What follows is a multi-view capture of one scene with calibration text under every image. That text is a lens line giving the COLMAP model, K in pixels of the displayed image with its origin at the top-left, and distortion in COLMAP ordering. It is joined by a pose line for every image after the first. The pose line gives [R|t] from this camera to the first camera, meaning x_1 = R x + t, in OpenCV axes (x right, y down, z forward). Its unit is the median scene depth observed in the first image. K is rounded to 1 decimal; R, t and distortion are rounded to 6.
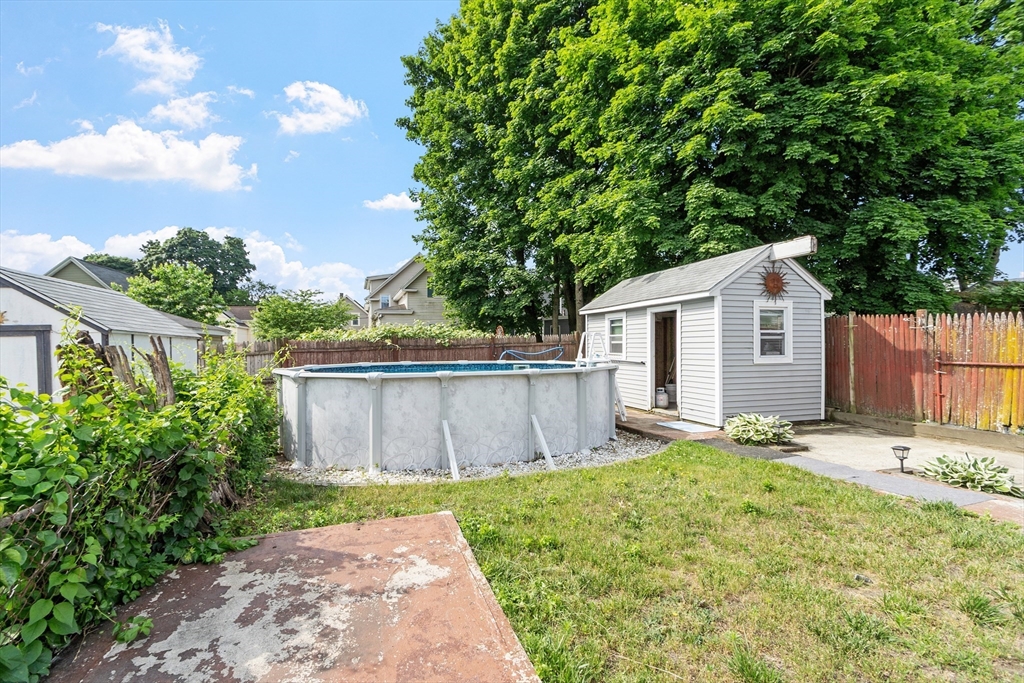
lens RADIAL K [[453.8, 0, 493.0], [0, 453.8, 352.4], [0, 0, 1]] dist [-0.000897, 0.000107]
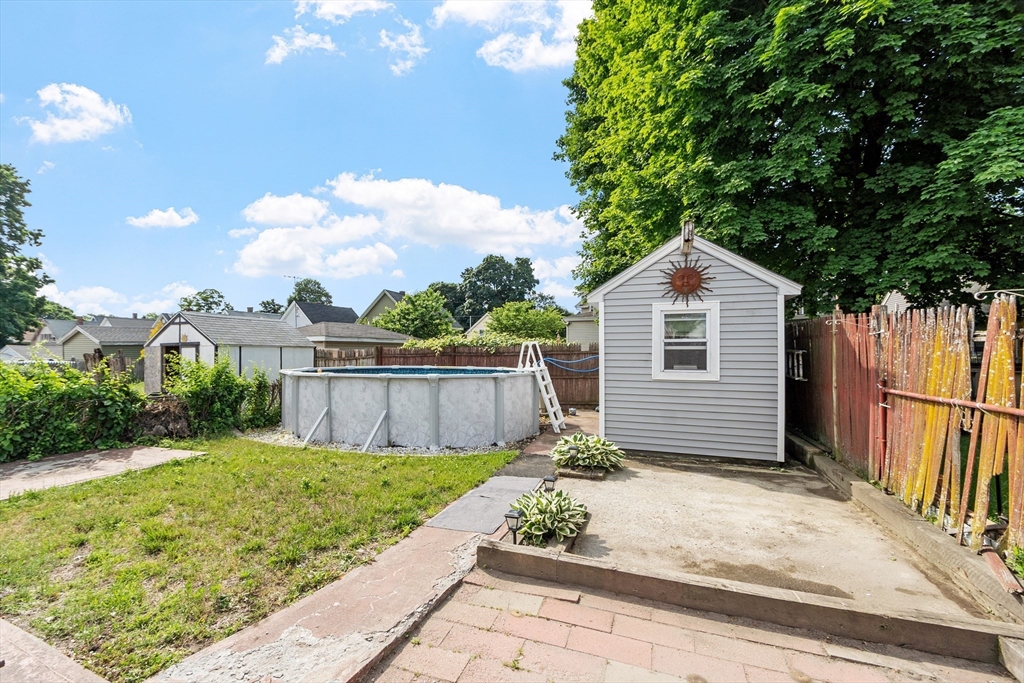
lens RADIAL K [[453.8, 0, 493.0], [0, 453.8, 352.4], [0, 0, 1]] dist [-0.000897, 0.000107]
pose [[0.786847, 0.010162, -0.617065, 0.825905], [-0.014886, 0.999886, -0.002515, -0.017281], [0.616969, 0.011164, 0.786908, 0.150365]]
